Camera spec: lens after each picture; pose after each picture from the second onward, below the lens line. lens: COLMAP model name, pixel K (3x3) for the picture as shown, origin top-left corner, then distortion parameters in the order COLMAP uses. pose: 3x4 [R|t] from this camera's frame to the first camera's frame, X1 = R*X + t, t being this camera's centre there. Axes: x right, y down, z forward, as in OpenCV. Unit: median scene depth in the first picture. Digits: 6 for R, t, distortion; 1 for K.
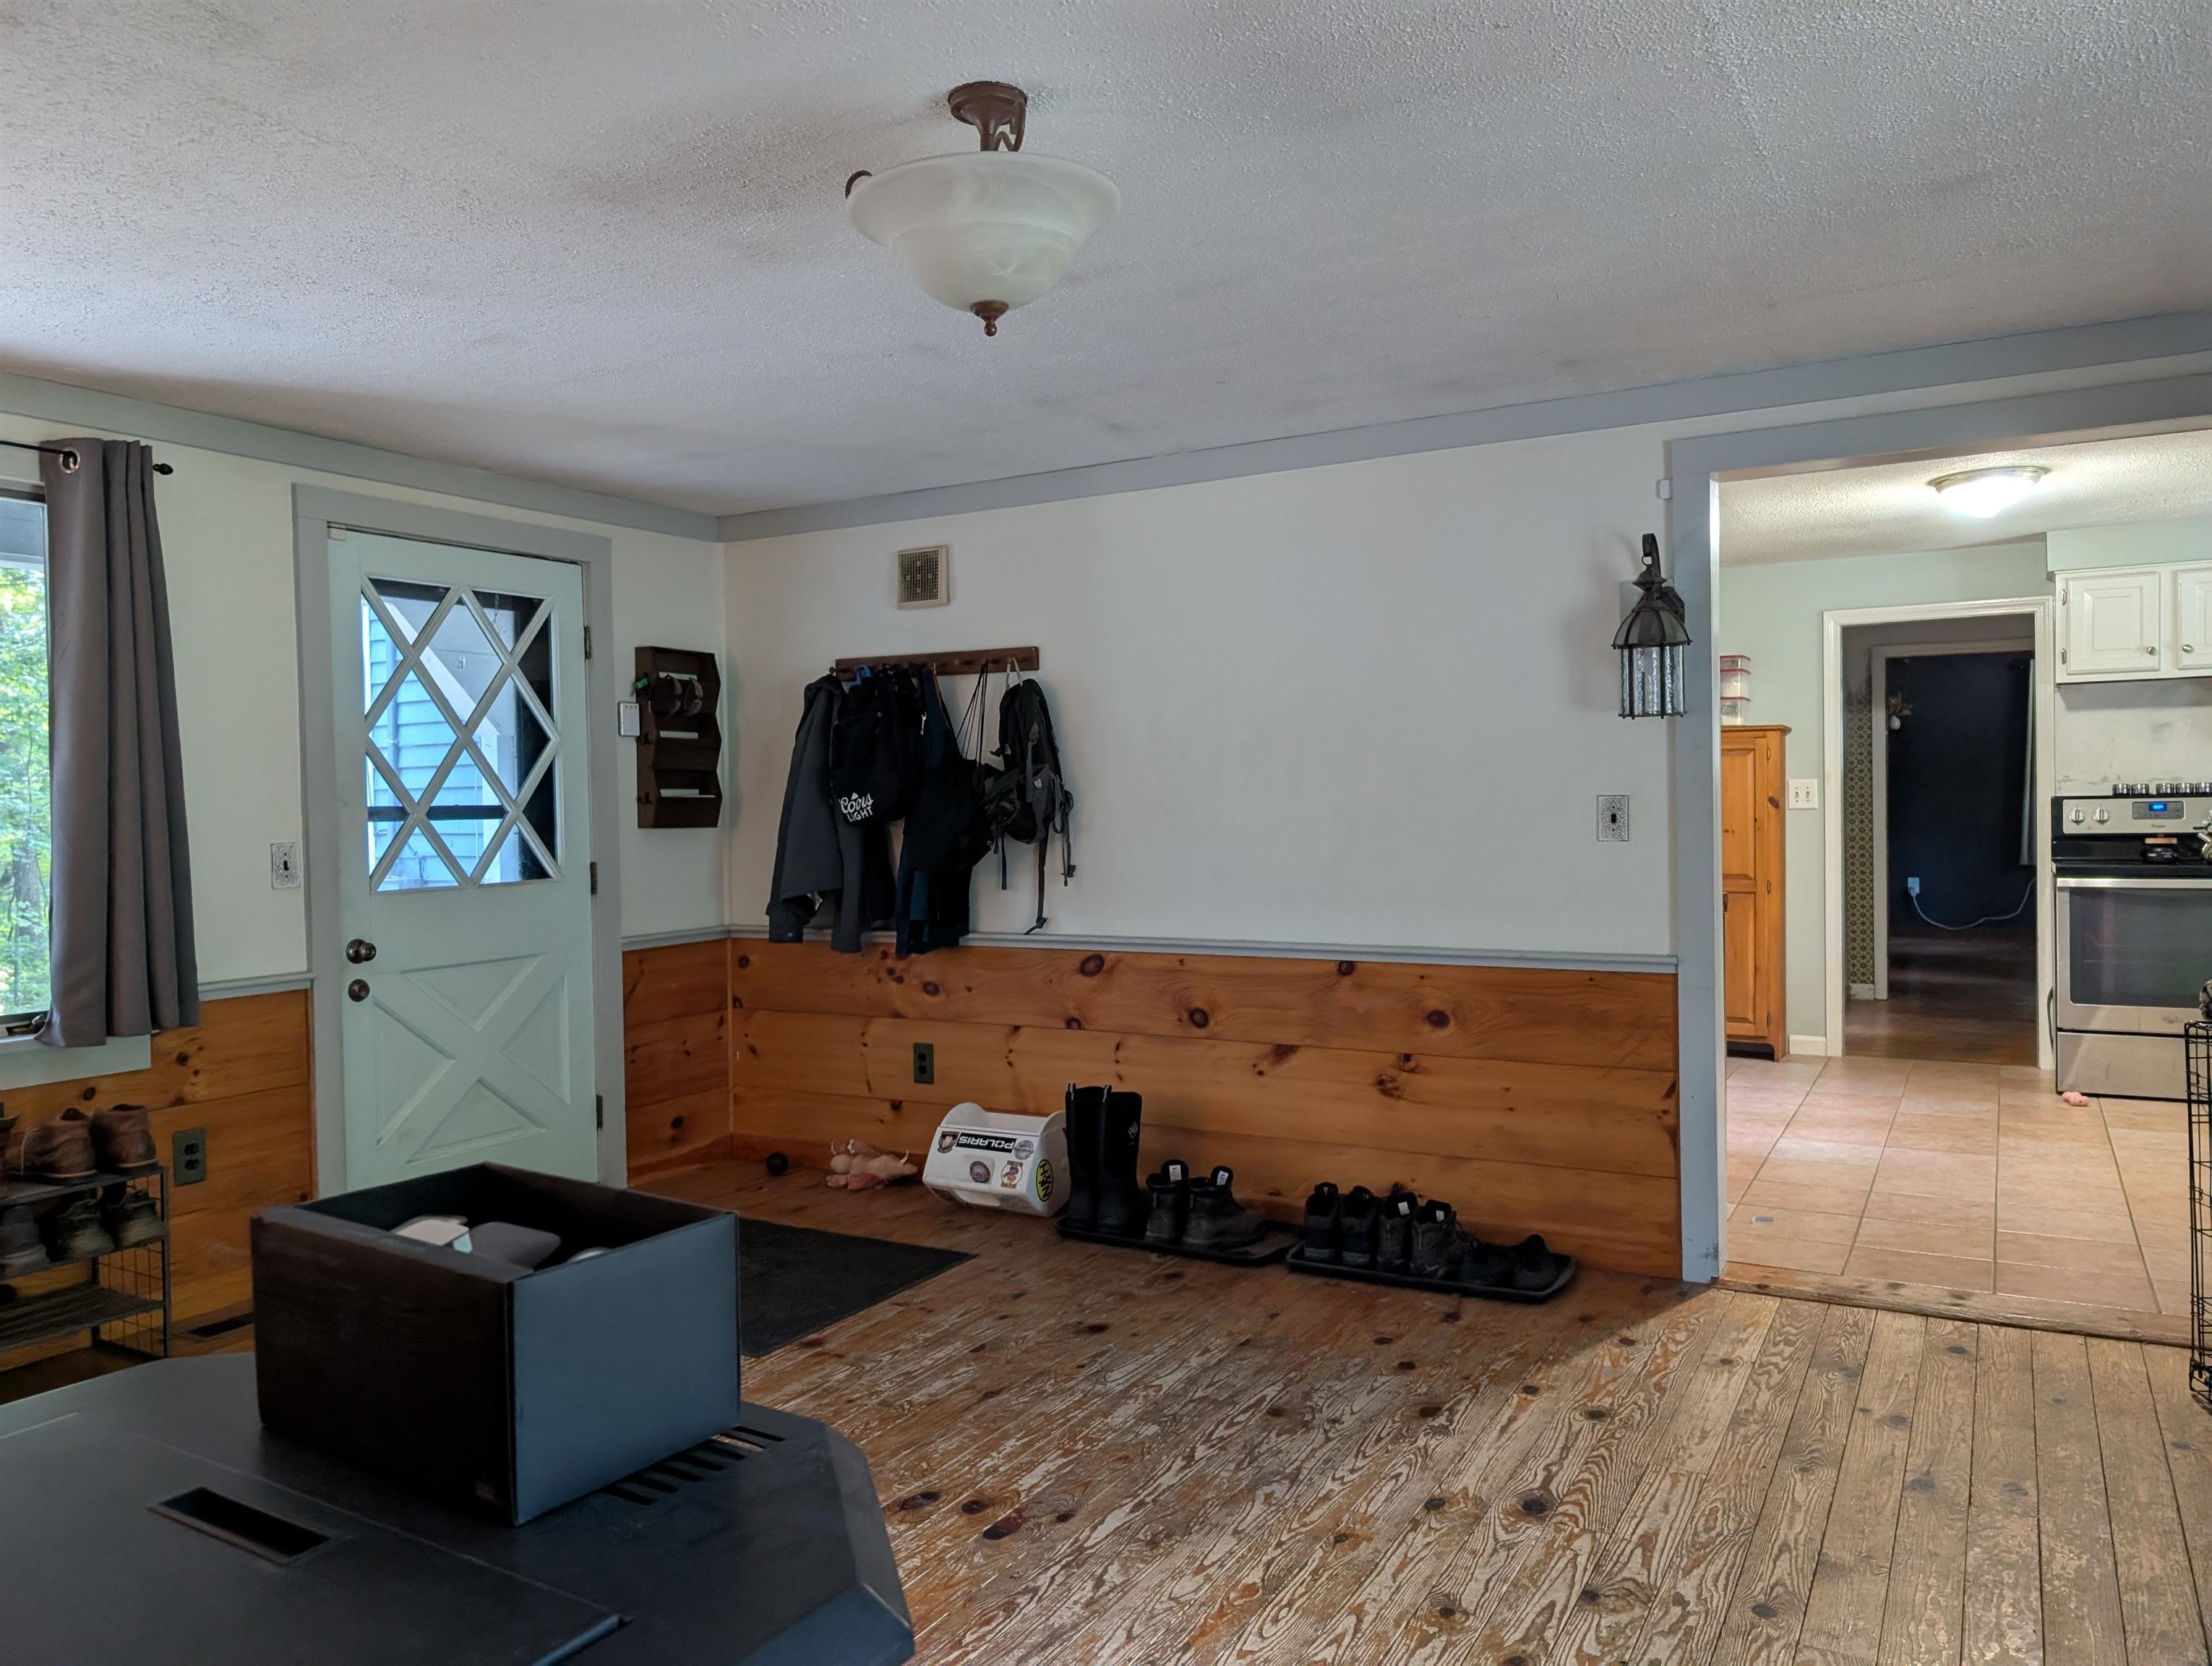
lens RADIAL K [[1605.4, 0, 1094.3], [0, 1605.4, 827.6], [0, 0, 1]] dist [0.029914, -0.022019]
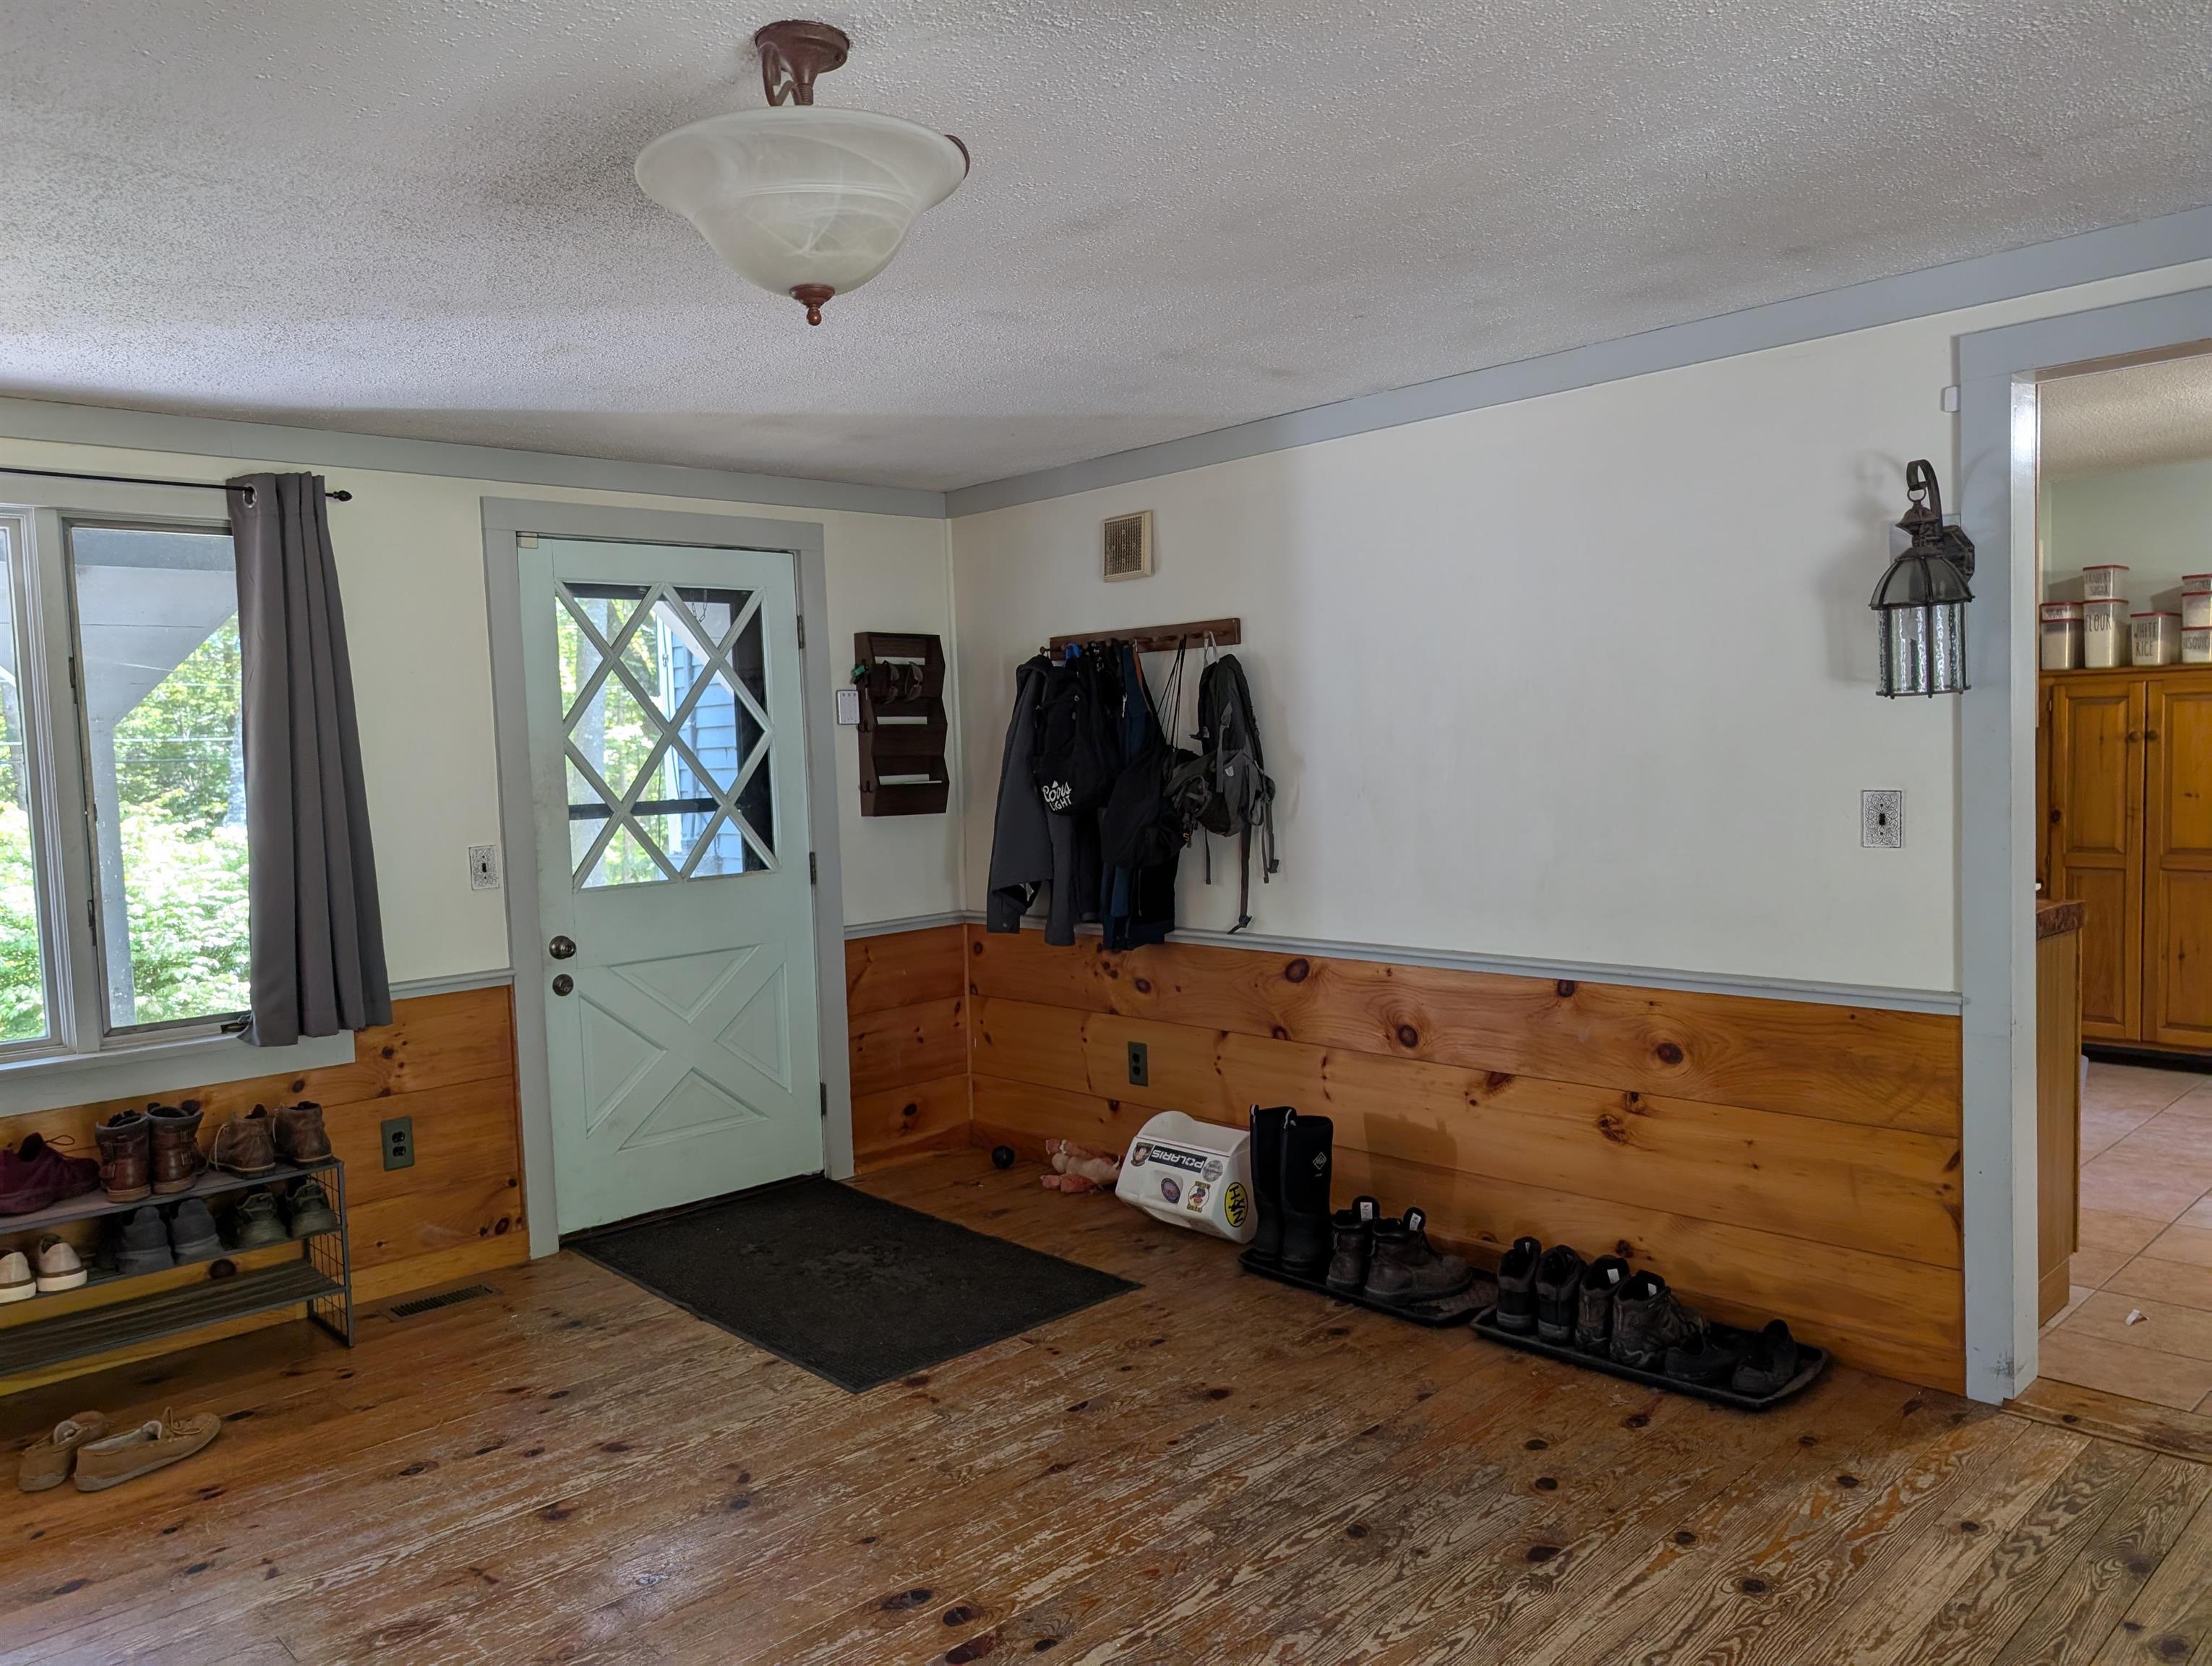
lens RADIAL K [[1605.4, 0, 1112.2], [0, 1605.4, 830.6], [0, 0, 1]] dist [0.029914, -0.022019]
pose [[0.957761, -0.000074, -0.287564, 0.183873], [0.013925, 0.998839, 0.046122, -0.041823], [0.287227, -0.048178, 0.956650, 0.120114]]
